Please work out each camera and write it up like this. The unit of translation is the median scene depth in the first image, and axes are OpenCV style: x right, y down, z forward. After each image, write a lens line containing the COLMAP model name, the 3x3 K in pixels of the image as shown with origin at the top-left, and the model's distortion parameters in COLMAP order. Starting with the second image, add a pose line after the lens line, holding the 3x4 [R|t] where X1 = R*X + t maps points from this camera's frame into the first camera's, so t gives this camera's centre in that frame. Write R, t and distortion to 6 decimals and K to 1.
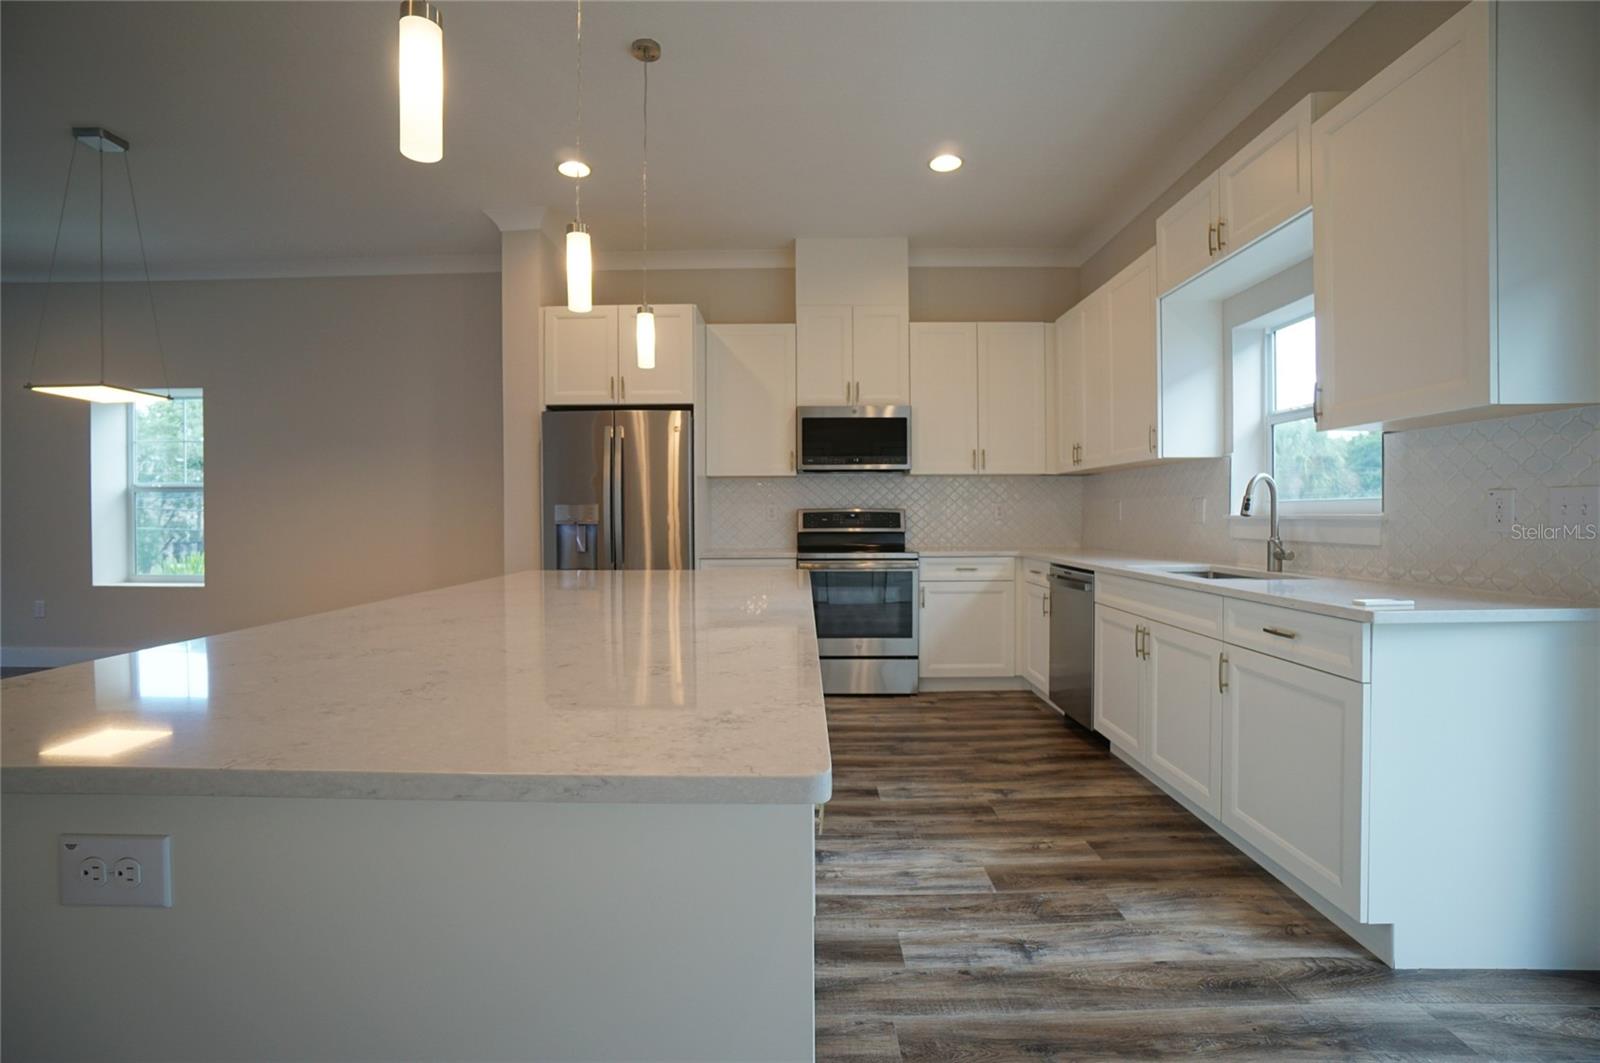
lens RADIAL K [[719.8, 0, 800.0], [0, 719.8, 531.5], [0, 0, 1]] dist [-0.053941, 0.019375]
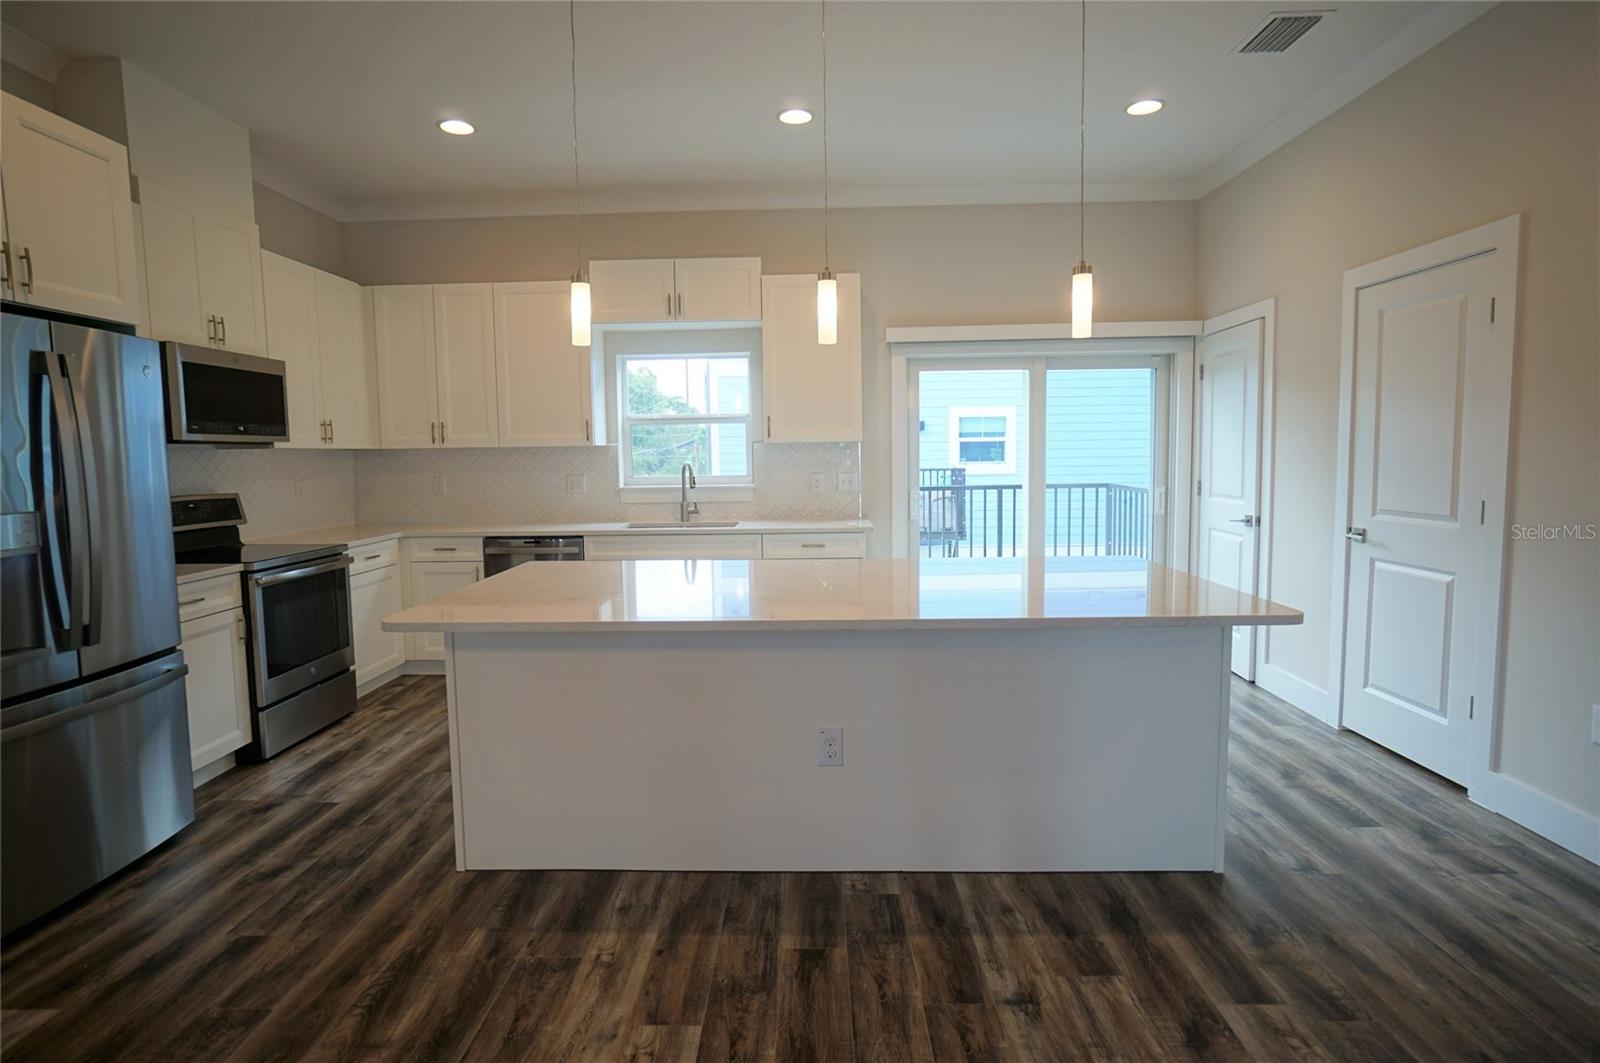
lens RADIAL K [[866.6, 0, 788.9], [0, 866.6, 527.2], [0, 0, 1]] dist [-0.039867, 0.020288]
pose [[0.030178, -0.081180, 0.996242, -0.806671], [0.039676, 0.996008, 0.079959, -0.049639], [-0.998757, 0.037114, 0.033278, 0.442417]]
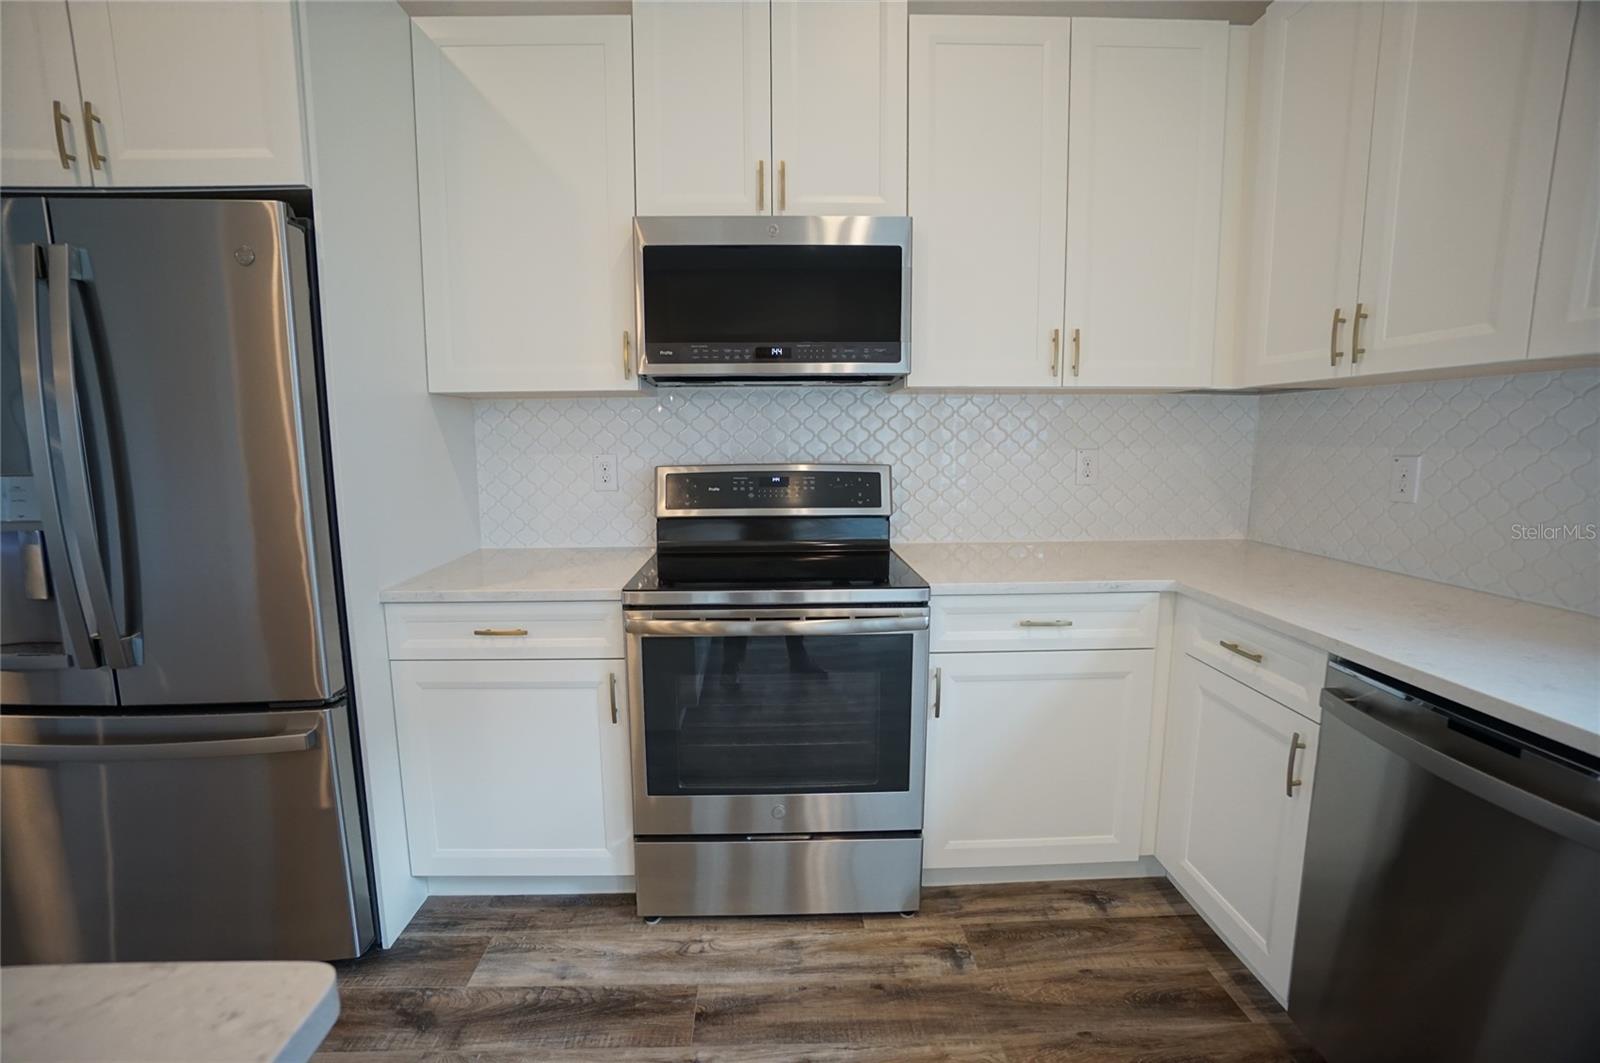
lens RADIAL K [[708.4, 0, 793.8], [0, 708.4, 528.2], [0, 0, 1]] dist [-0.069299, 0.026108]
pose [[0.999485, -0.004615, 0.031745, 0.077492], [0.001162, 0.994157, 0.107939, -0.044093], [-0.032058, -0.107846, 0.993651, 0.612551]]
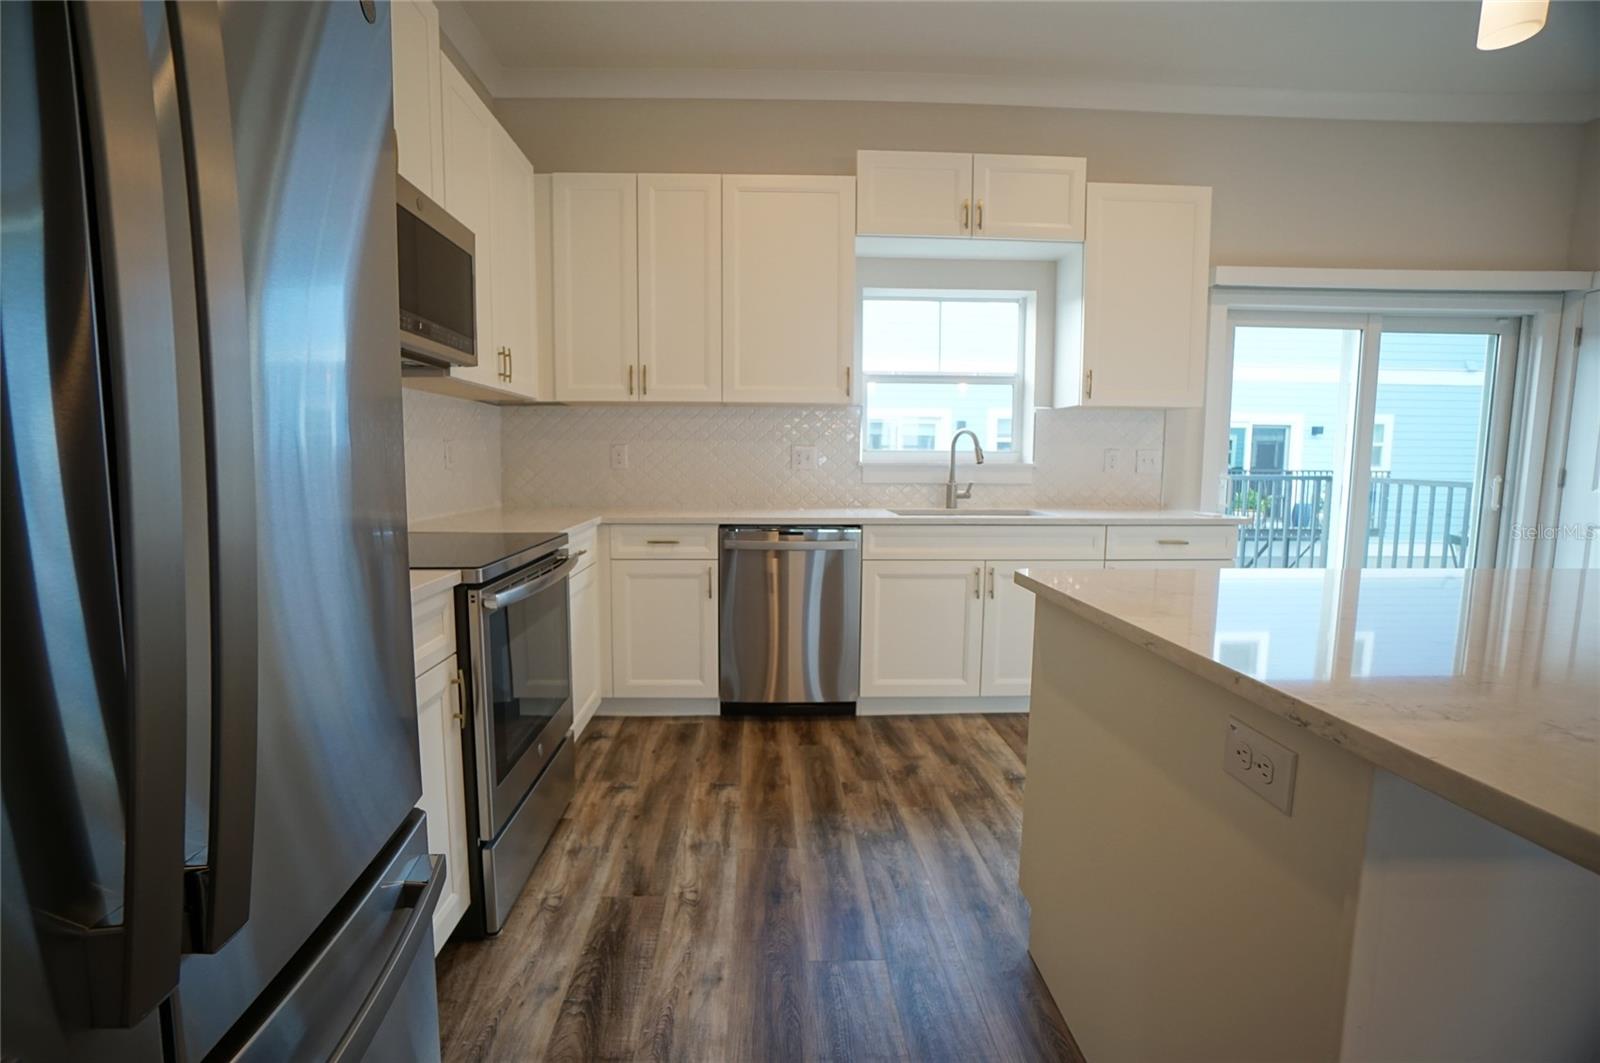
lens RADIAL K [[719.2, 0, 771.1], [0, 719.2, 532.8], [0, 0, 1]] dist [-0.059270, 0.019285]
pose [[-0.033934, -0.096866, 0.994719, -0.355333], [0.021670, 0.994987, 0.097631, -0.019089], [-0.999189, 0.024869, -0.031665, 0.854118]]
